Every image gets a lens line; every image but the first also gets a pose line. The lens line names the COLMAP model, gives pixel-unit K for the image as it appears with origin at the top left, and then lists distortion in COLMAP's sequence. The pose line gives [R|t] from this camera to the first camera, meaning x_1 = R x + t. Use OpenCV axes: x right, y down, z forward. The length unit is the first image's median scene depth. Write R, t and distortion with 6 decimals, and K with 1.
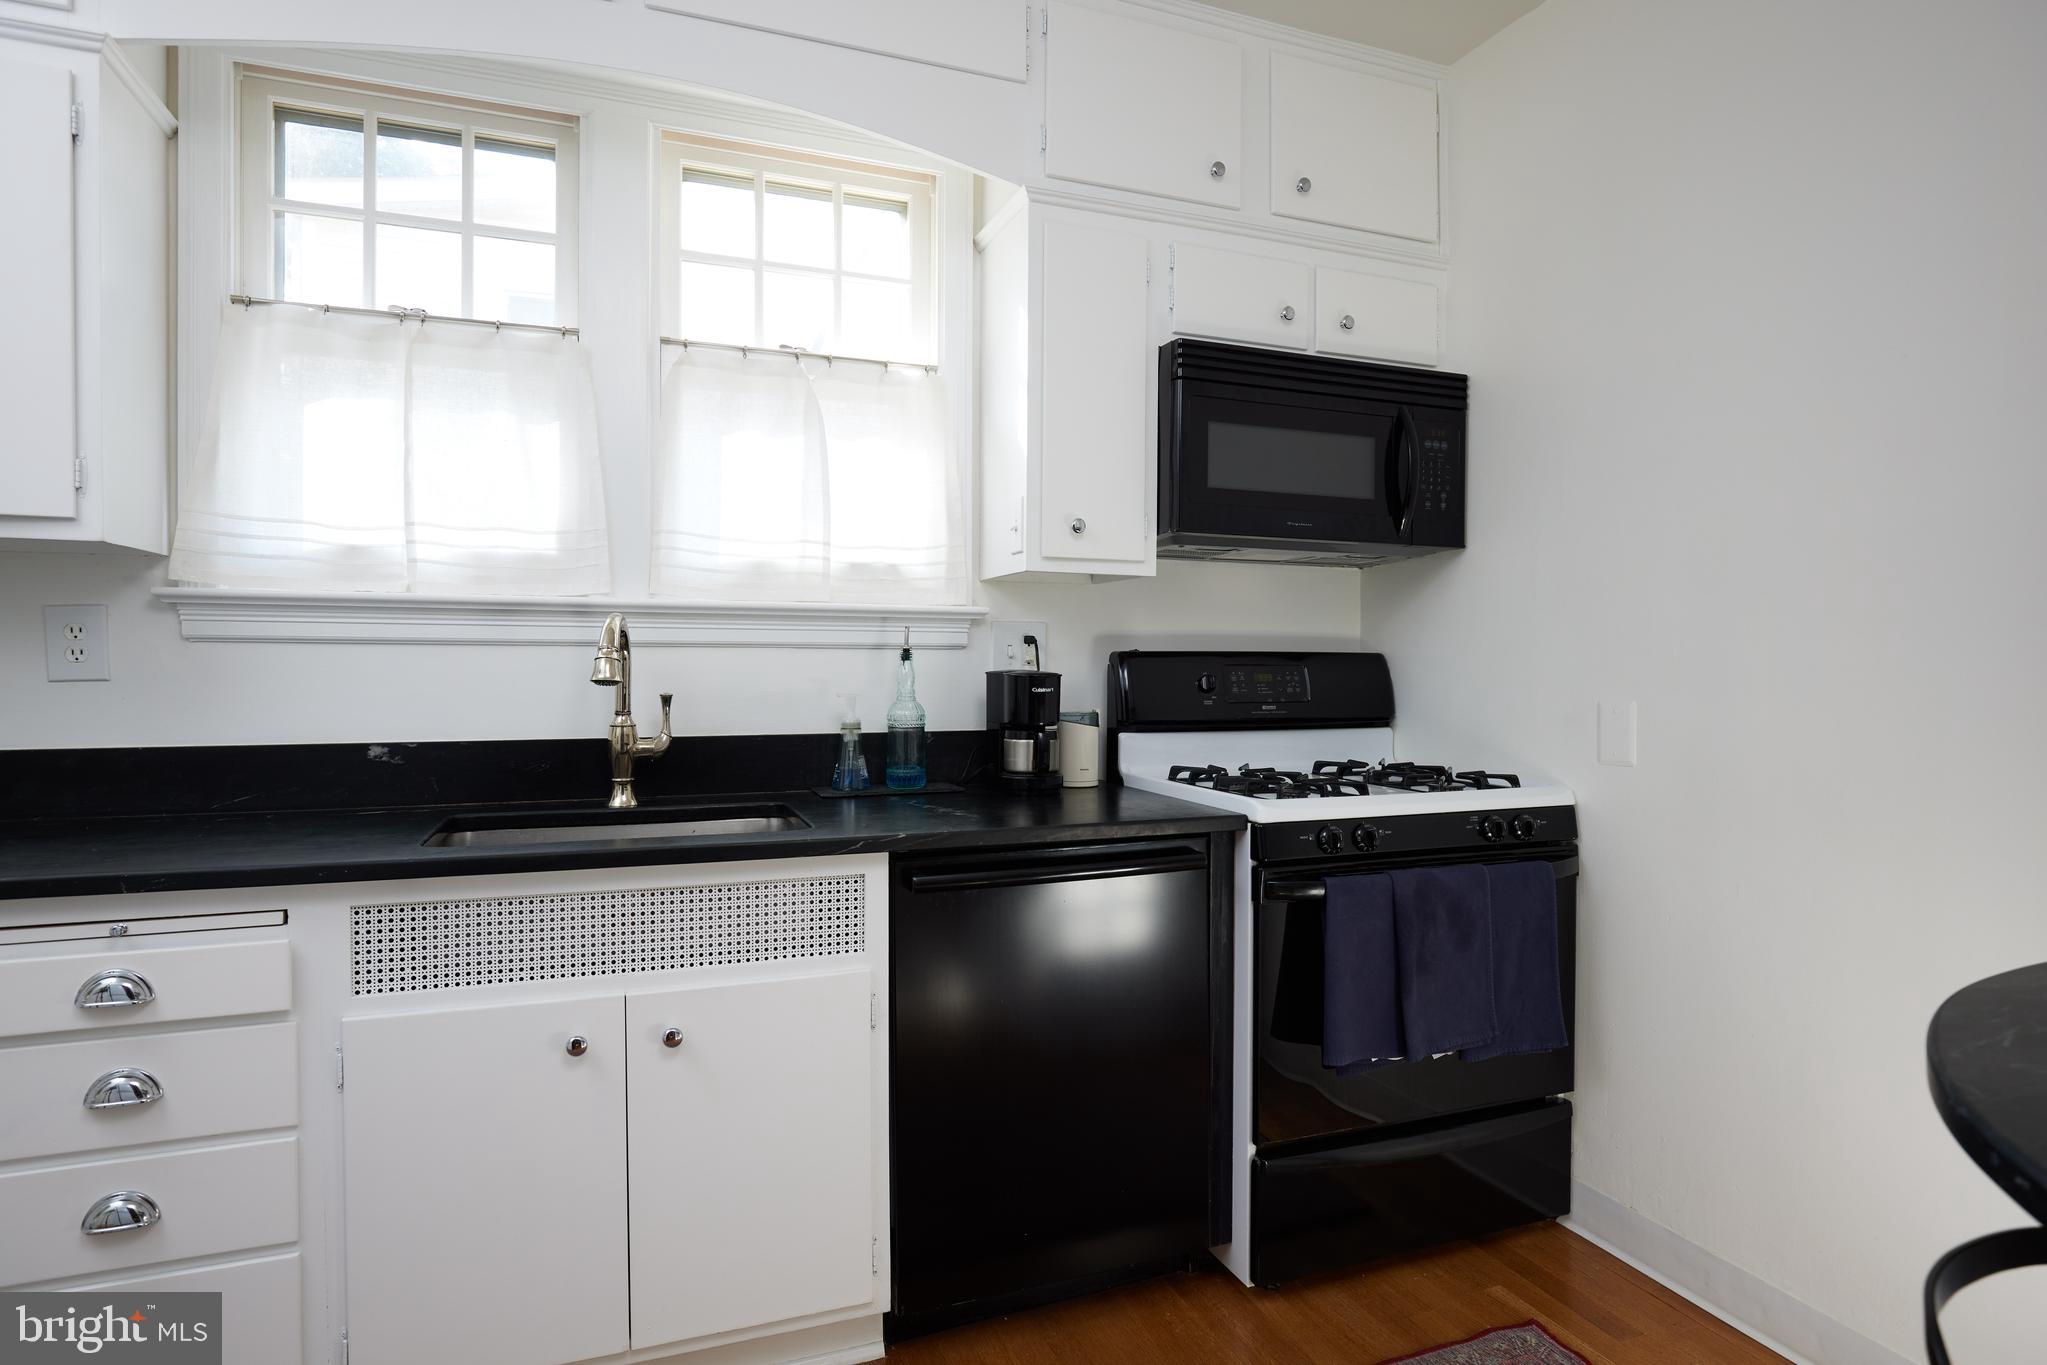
lens RADIAL K [[1145.6, 0, 1023.3], [0, 1145.6, 674.0], [0, 0, 1]] dist [0.001780, 0.001112]
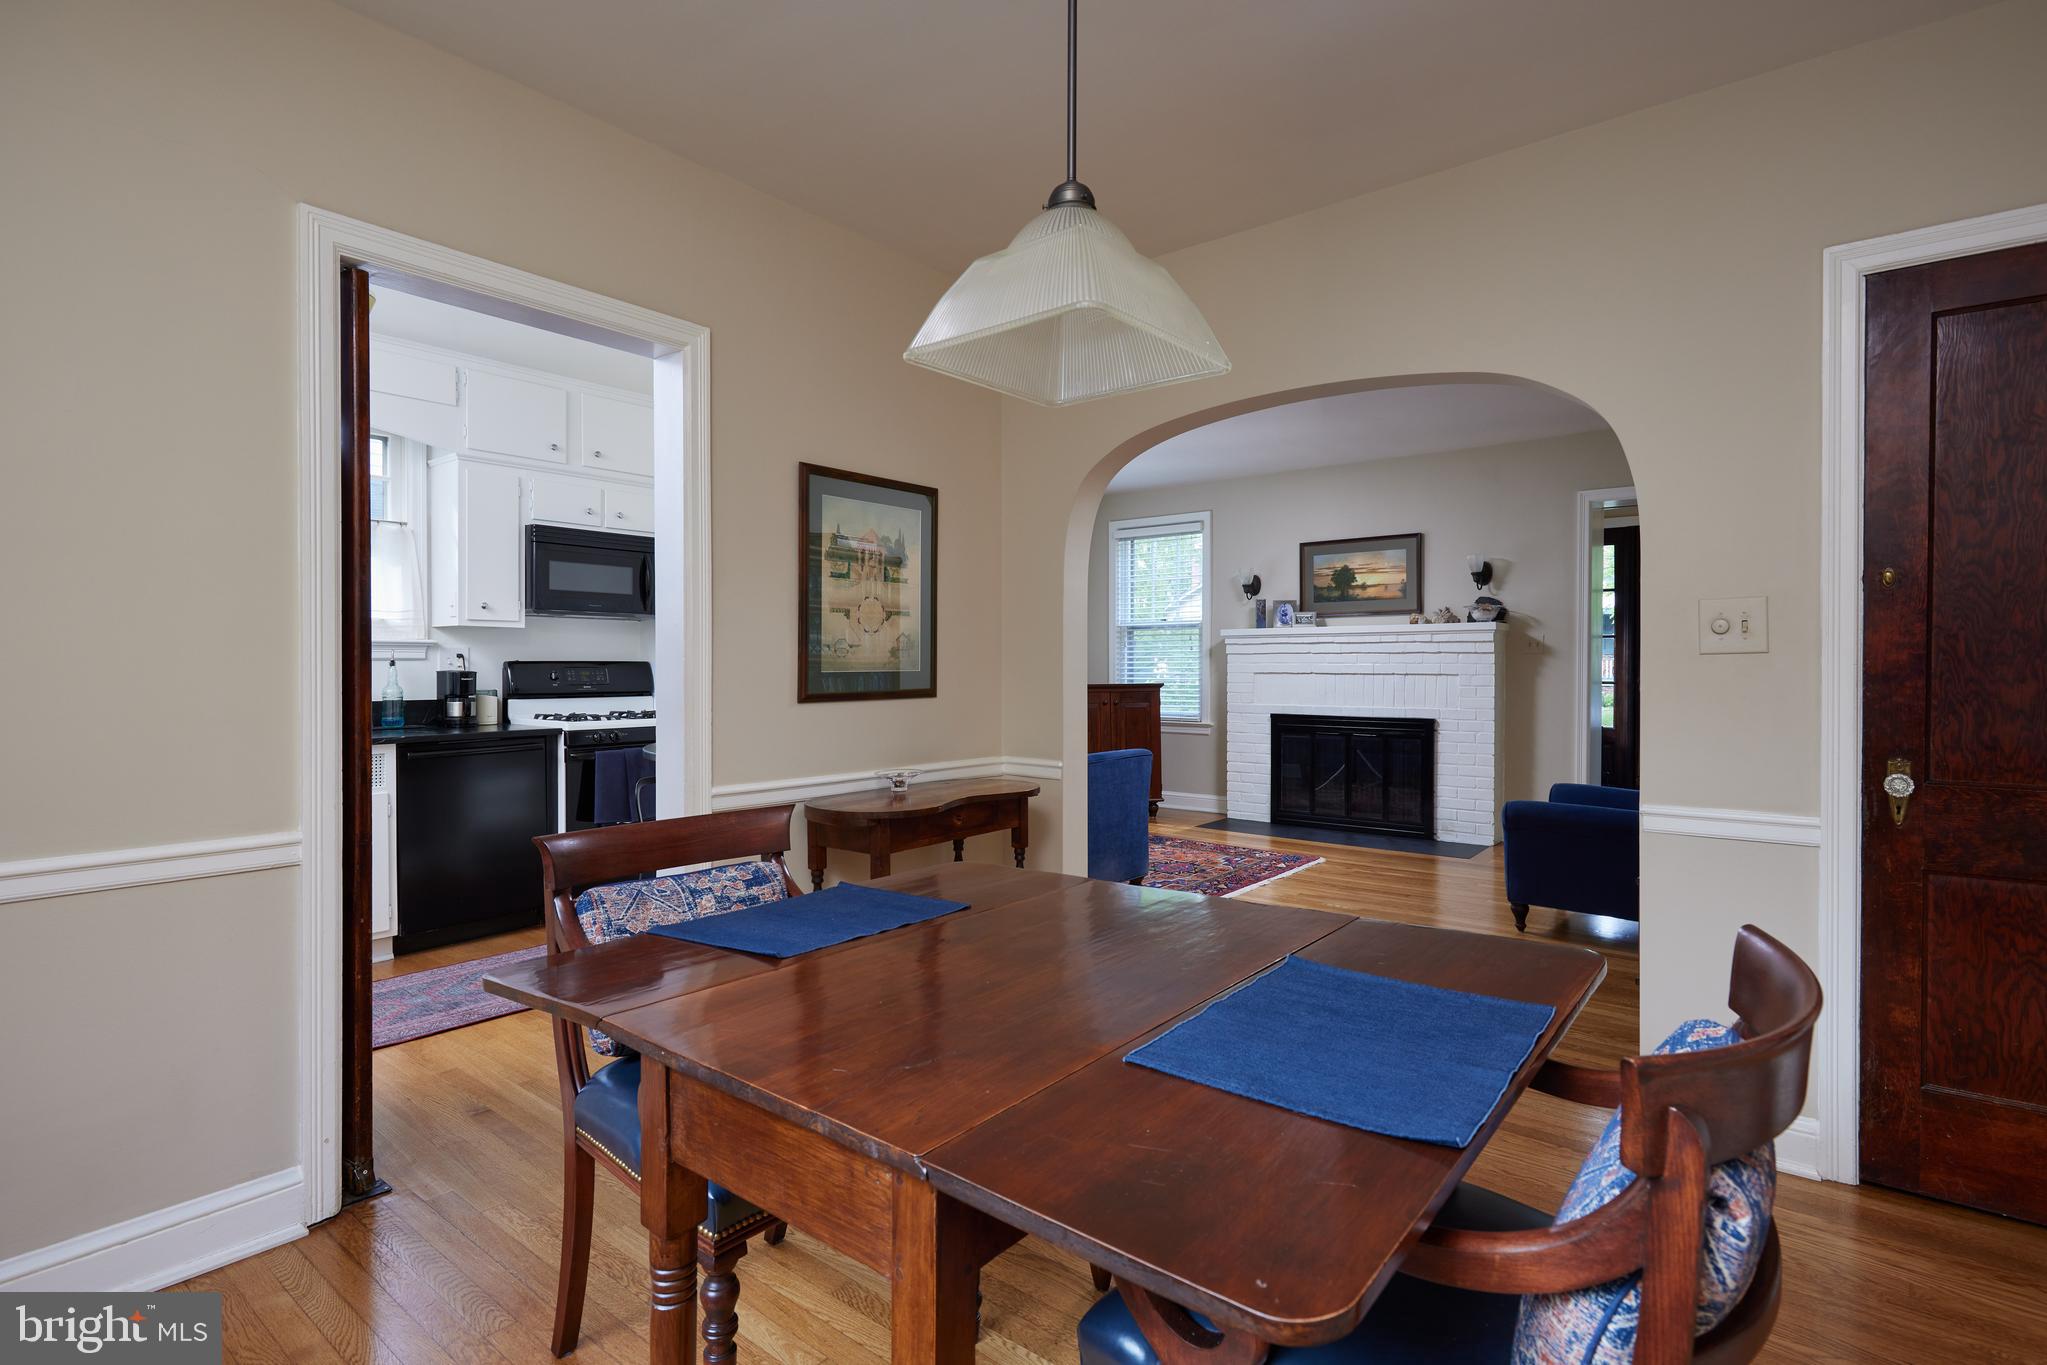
lens RADIAL K [[1002.4, 0, 1031.9], [0, 1002.4, 679.7], [0, 0, 1]] dist [0.000756, 0.000127]
pose [[0.866206, -0.010486, 0.499576, -0.006491], [0.008101, 0.999943, 0.006942, 0.011088], [-0.499621, -0.001966, 0.866242, -1.328452]]
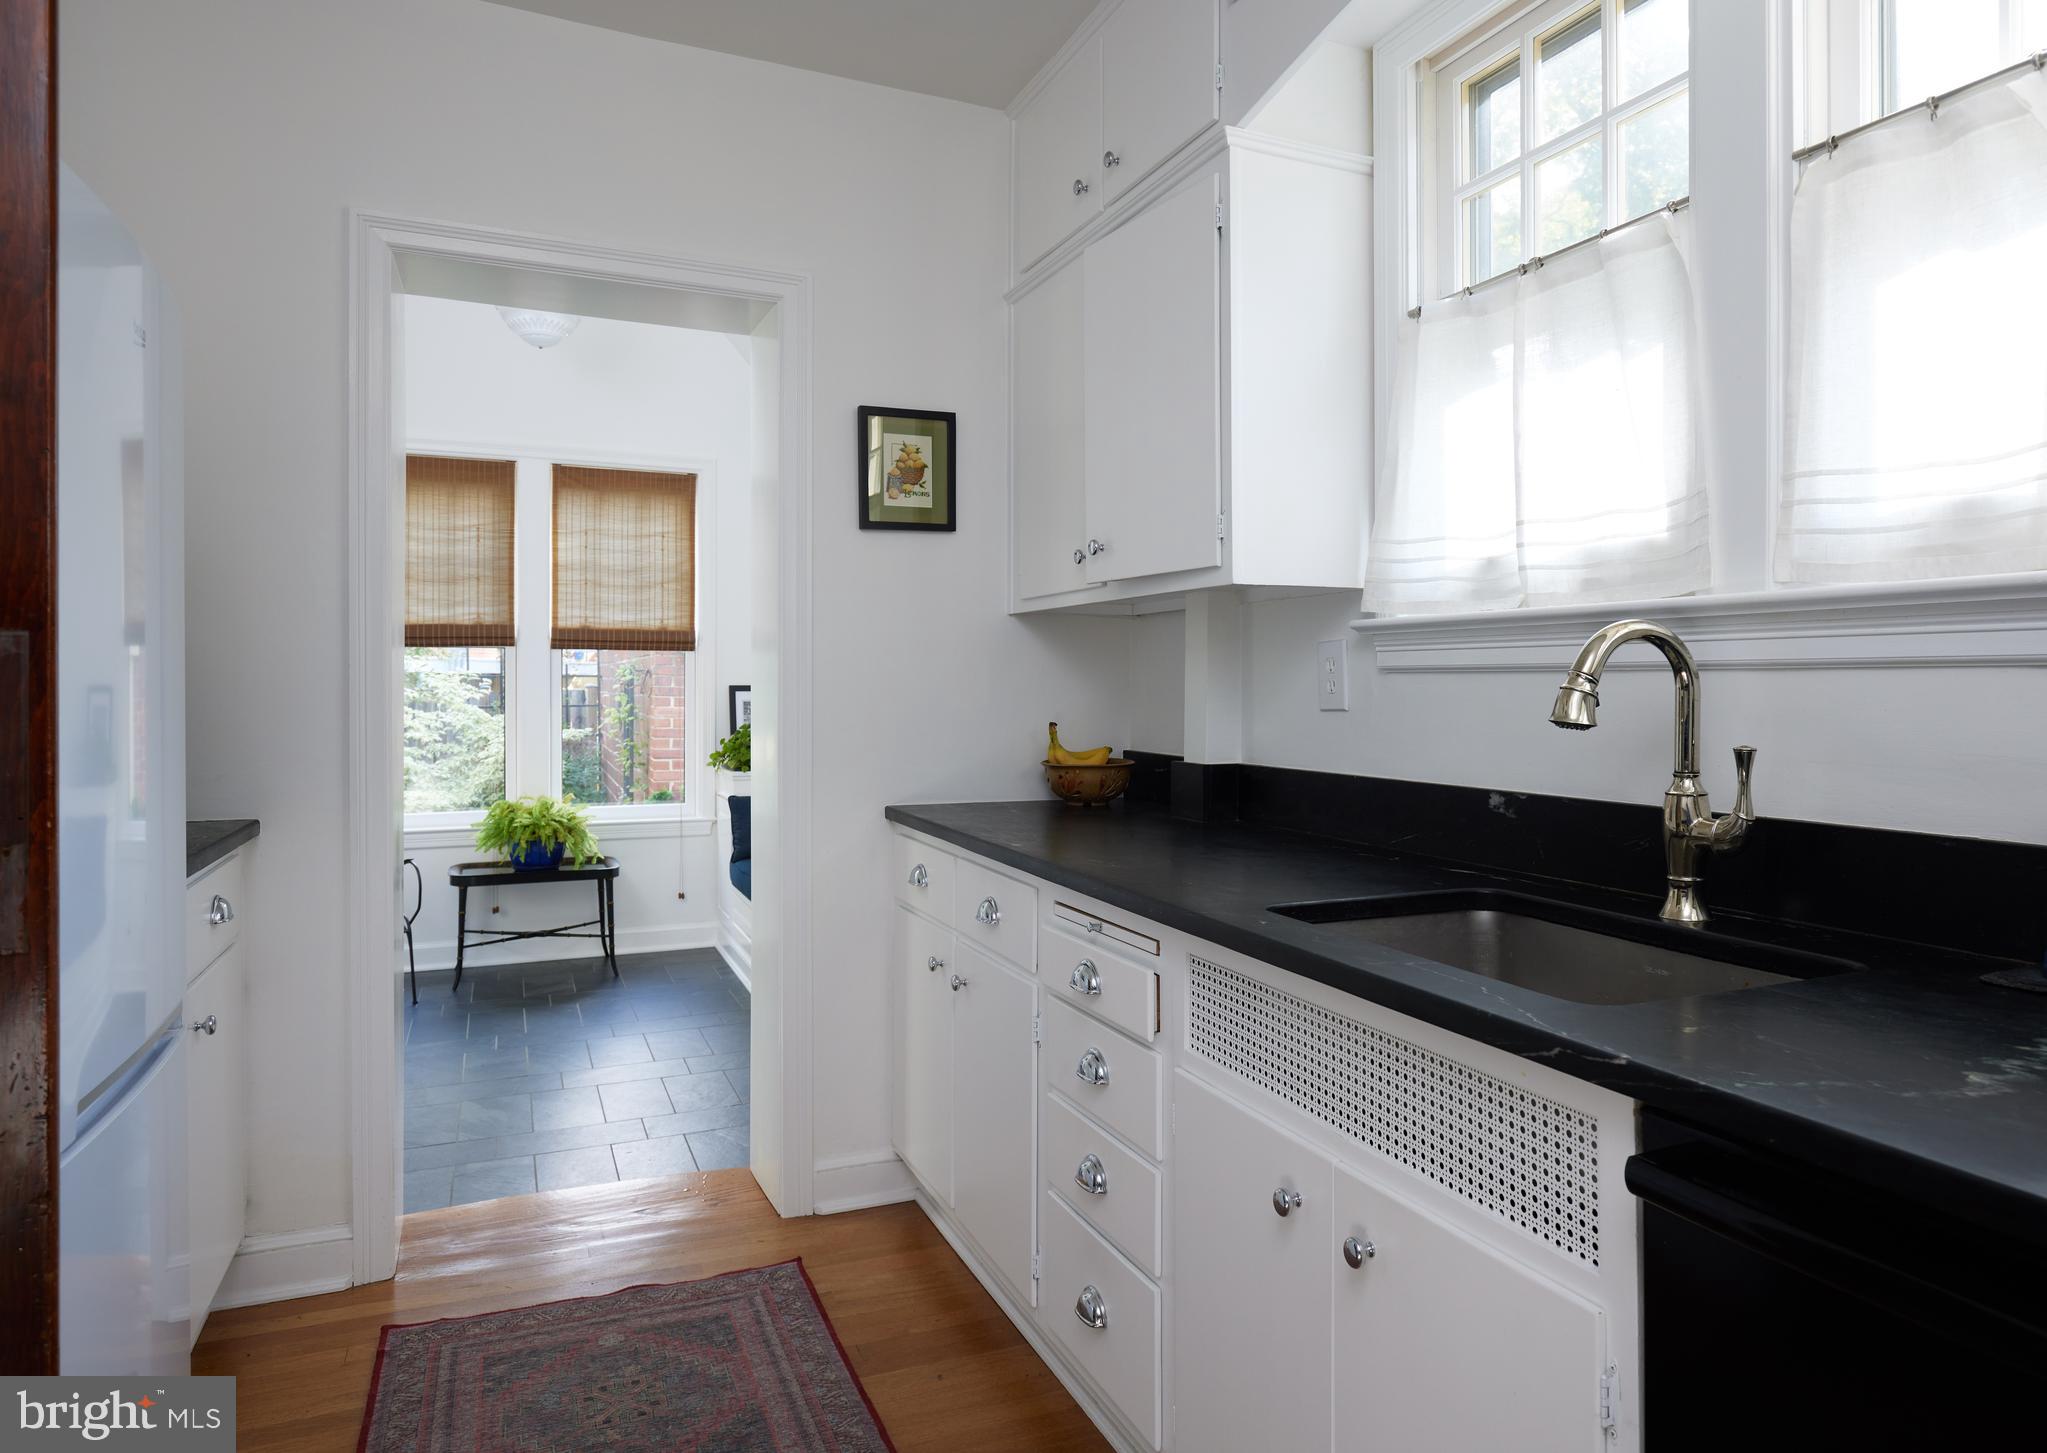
lens RADIAL K [[1312.3, 0, 1083.0], [0, 1312.3, 686.6], [0, 0, 1]] dist [-0.000747, -0.001075]
pose [[0.047711, 0.000954, -0.998861, 0.355685], [-0.004310, 0.999990, 0.000749, -0.013976], [0.998852, 0.004269, 0.047714, 0.609623]]
